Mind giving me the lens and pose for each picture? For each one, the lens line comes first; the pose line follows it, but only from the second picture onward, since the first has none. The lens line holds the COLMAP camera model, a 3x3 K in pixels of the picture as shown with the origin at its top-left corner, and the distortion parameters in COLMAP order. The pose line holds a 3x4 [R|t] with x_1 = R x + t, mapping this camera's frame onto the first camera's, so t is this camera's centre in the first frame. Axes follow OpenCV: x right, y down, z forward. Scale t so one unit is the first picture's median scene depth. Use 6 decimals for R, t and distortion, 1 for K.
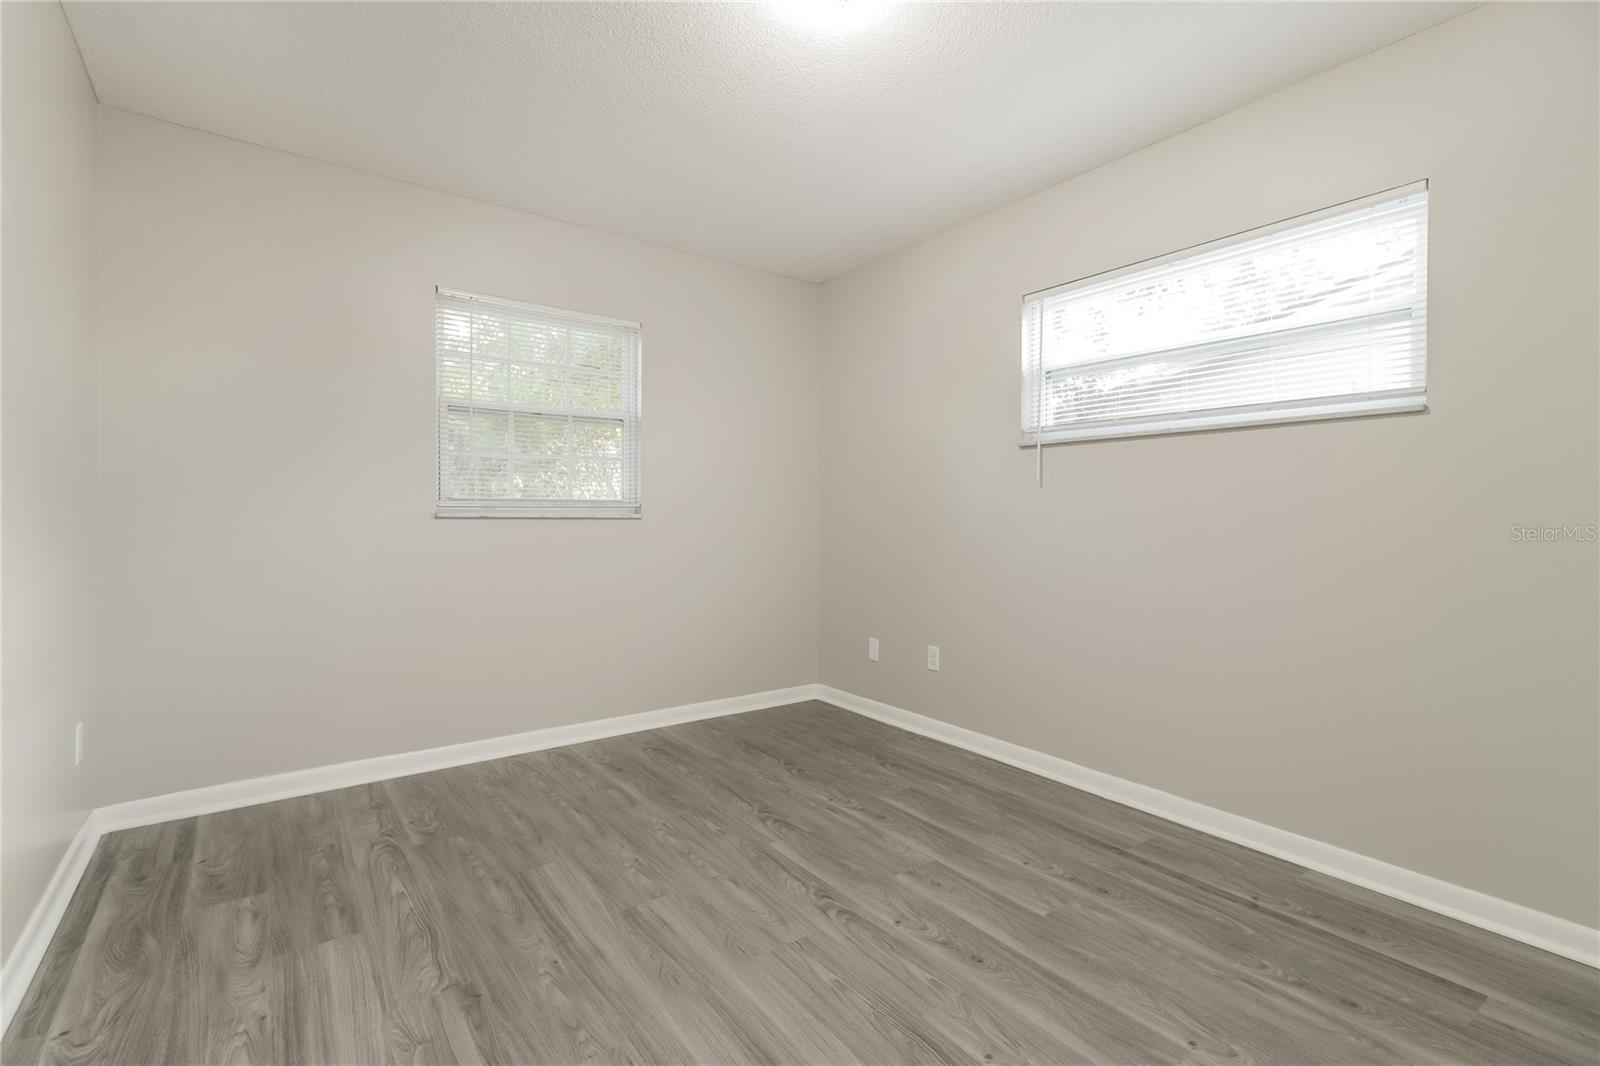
lens RADIAL K [[739.9, 0, 793.4], [0, 739.9, 540.7], [0, 0, 1]] dist [0.002552, -0.011760]
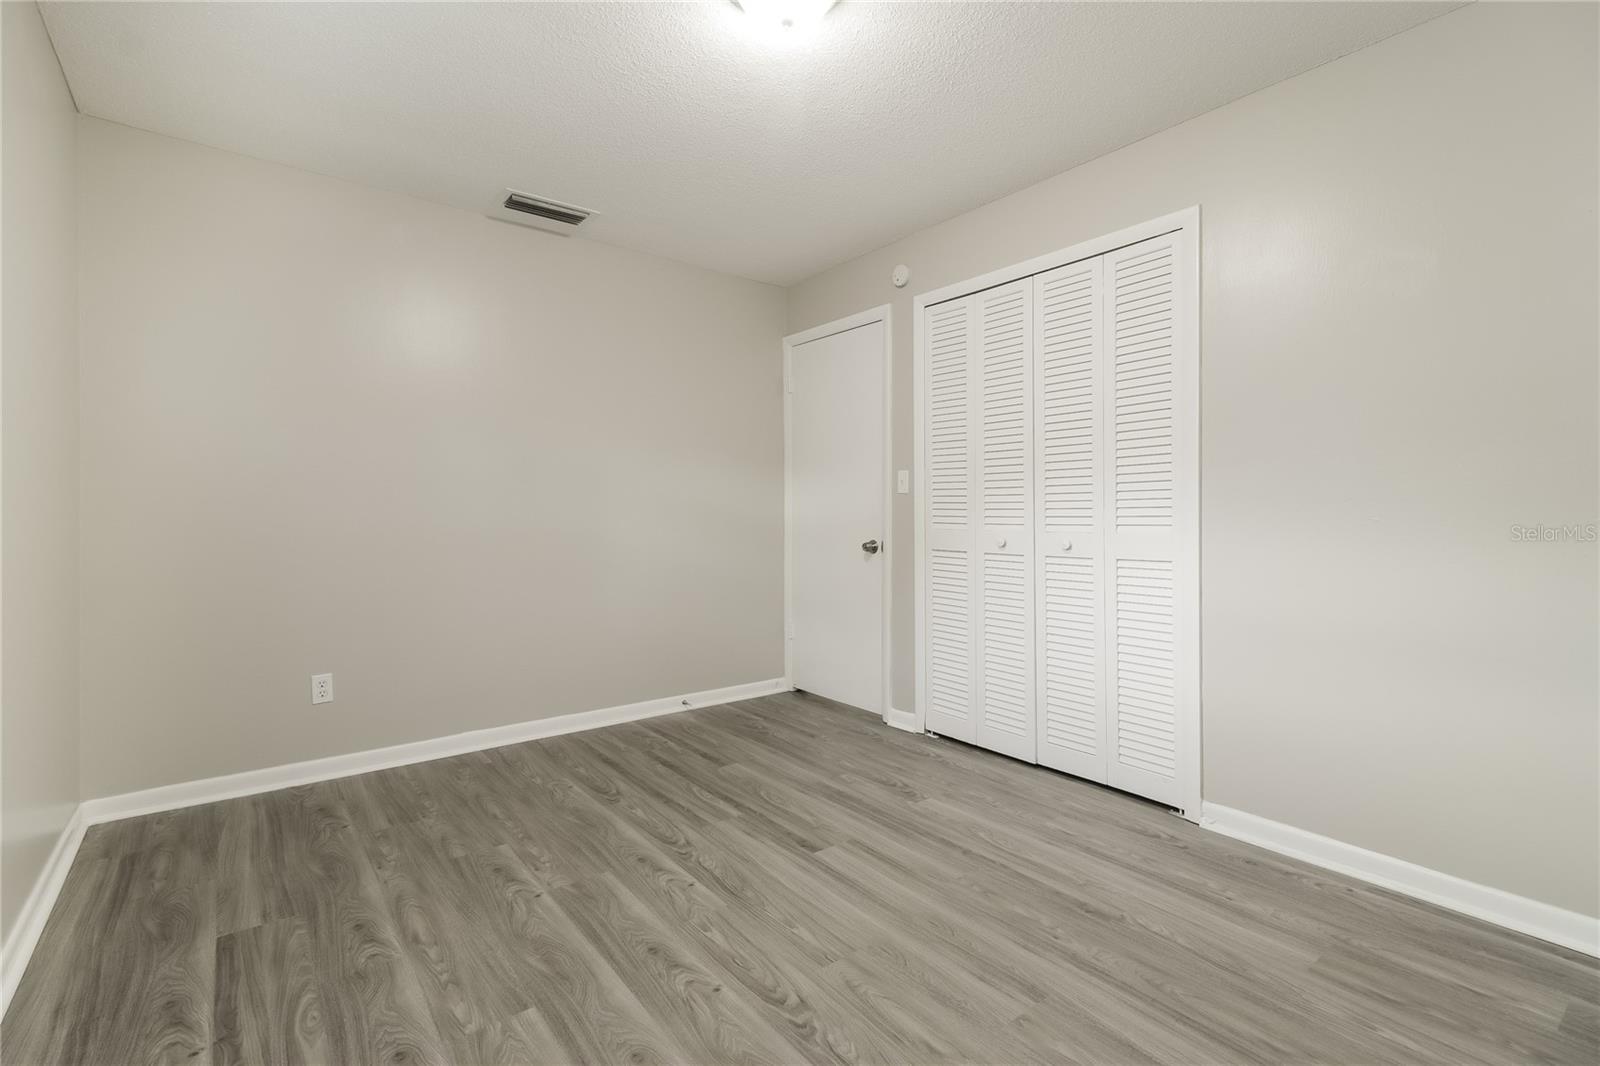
lens RADIAL K [[728.5, 0, 802.3], [0, 728.5, 508.6], [0, 0, 1]] dist [0.000700, -0.000540]
pose [[-0.999427, -0.003333, -0.033693, 0.075235], [-0.004229, 0.999639, 0.026549, -0.068041], [0.033592, 0.026676, -0.999080, 1.909142]]
